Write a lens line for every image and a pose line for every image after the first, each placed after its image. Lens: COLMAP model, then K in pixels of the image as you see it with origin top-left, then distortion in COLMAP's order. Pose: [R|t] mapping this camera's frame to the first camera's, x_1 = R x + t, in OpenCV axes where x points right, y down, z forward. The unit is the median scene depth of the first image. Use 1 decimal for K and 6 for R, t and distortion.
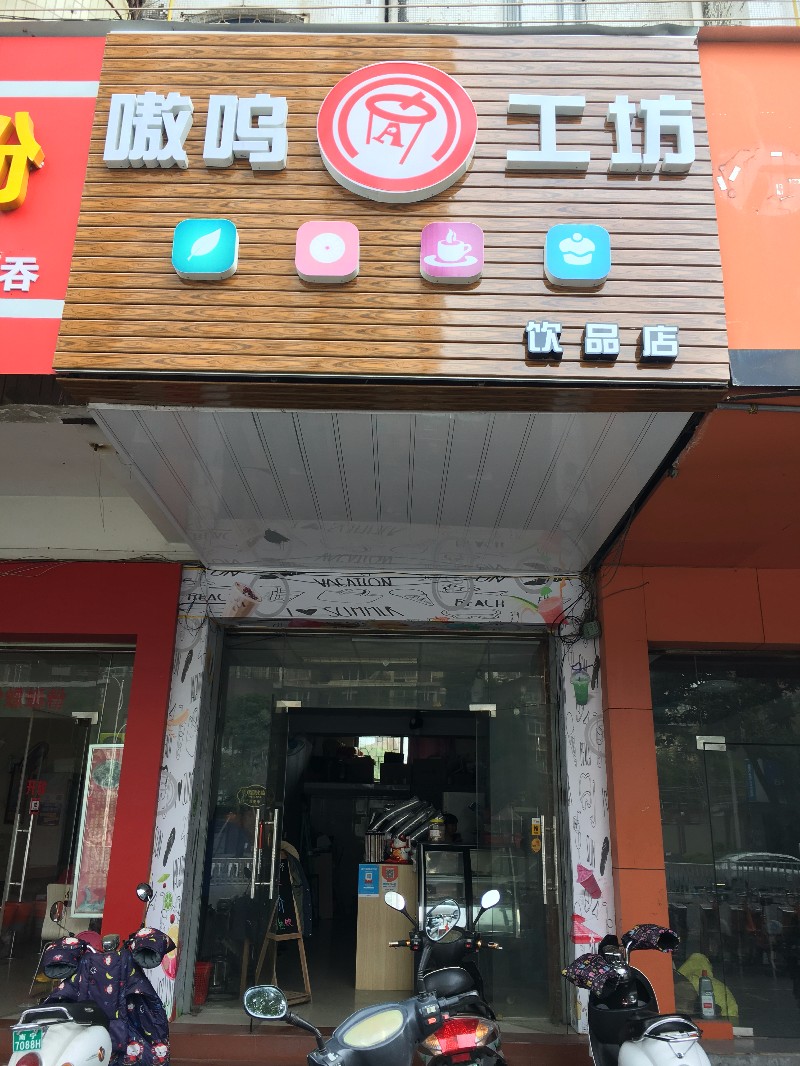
lens RADIAL K [[887.0, 0, 403.3], [0, 887.0, 529.0], [0, 0, 1]] dist [0.055517, -0.058698]
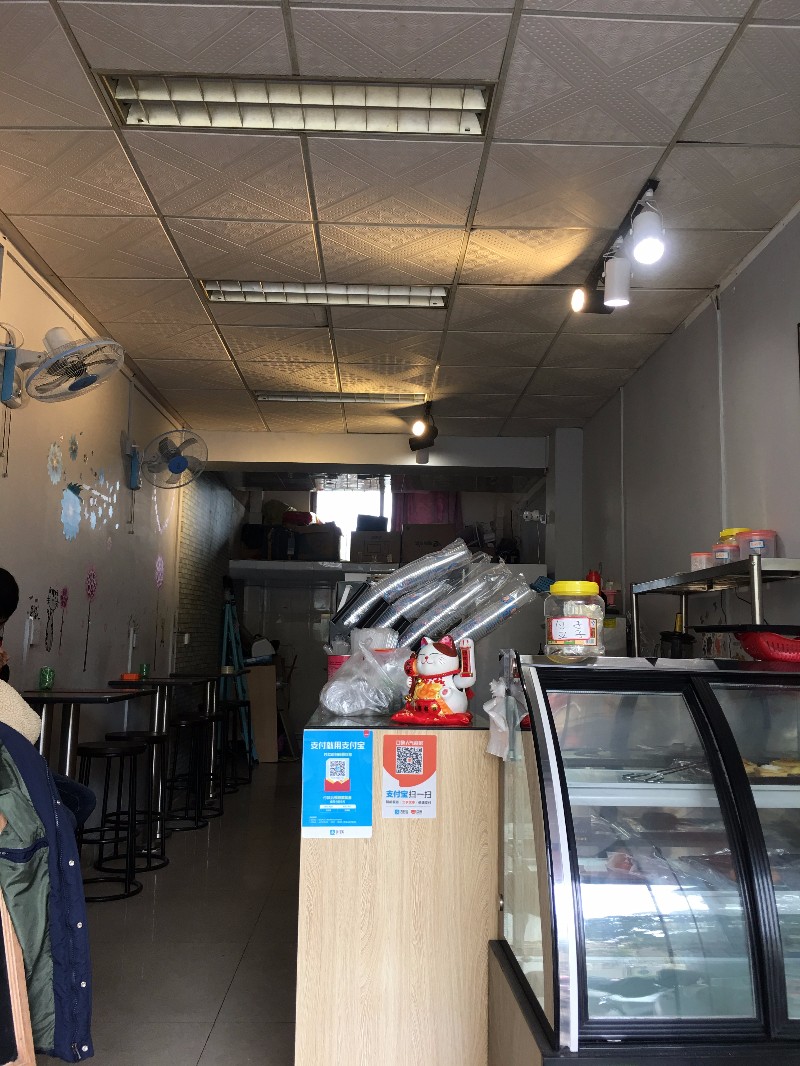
lens RADIAL K [[887.0, 0, 403.3], [0, 887.0, 529.0], [0, 0, 1]] dist [0.055517, -0.058698]
pose [[0.999096, 0.000058, 0.042501, -0.032877], [-0.008786, 0.978680, 0.205202, 0.281683], [-0.041583, -0.205390, 0.977796, 0.816862]]
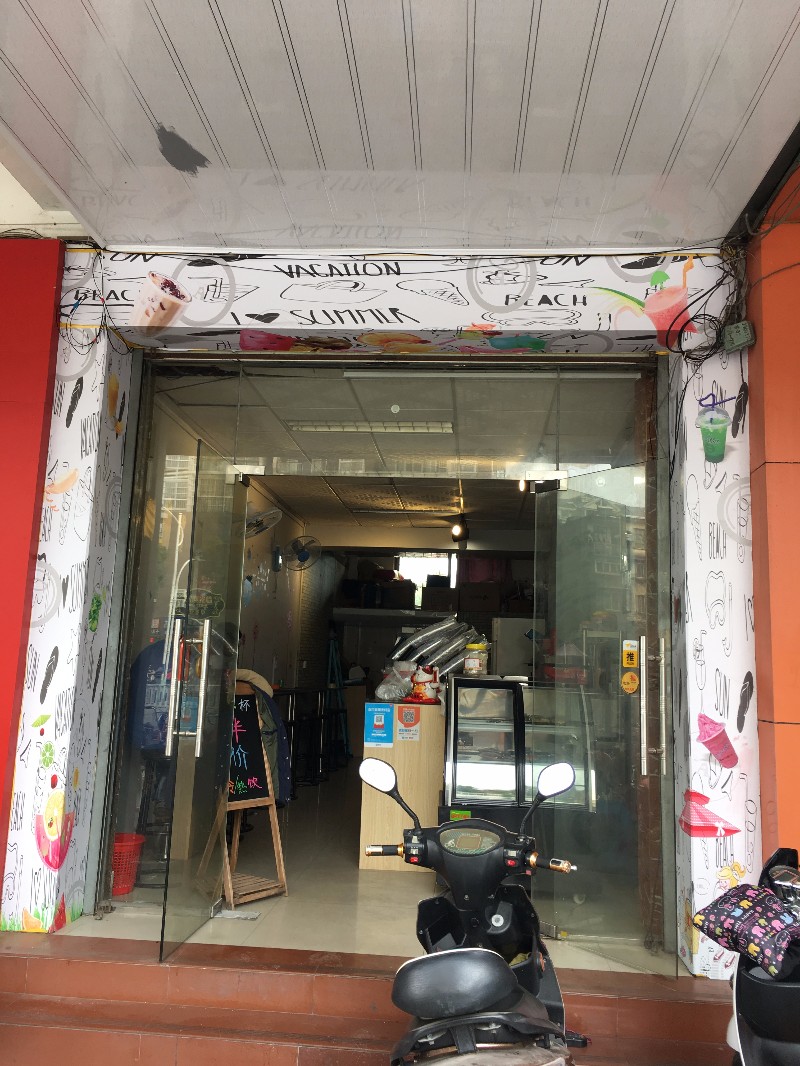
lens RADIAL K [[887.0, 0, 403.3], [0, 887.0, 529.0], [0, 0, 1]] dist [0.055517, -0.058698]
pose [[0.997526, 0.005286, -0.070094, 0.032767], [0.006929, 0.984918, 0.172880, 0.131622], [0.069951, -0.172938, 0.982446, 0.373157]]
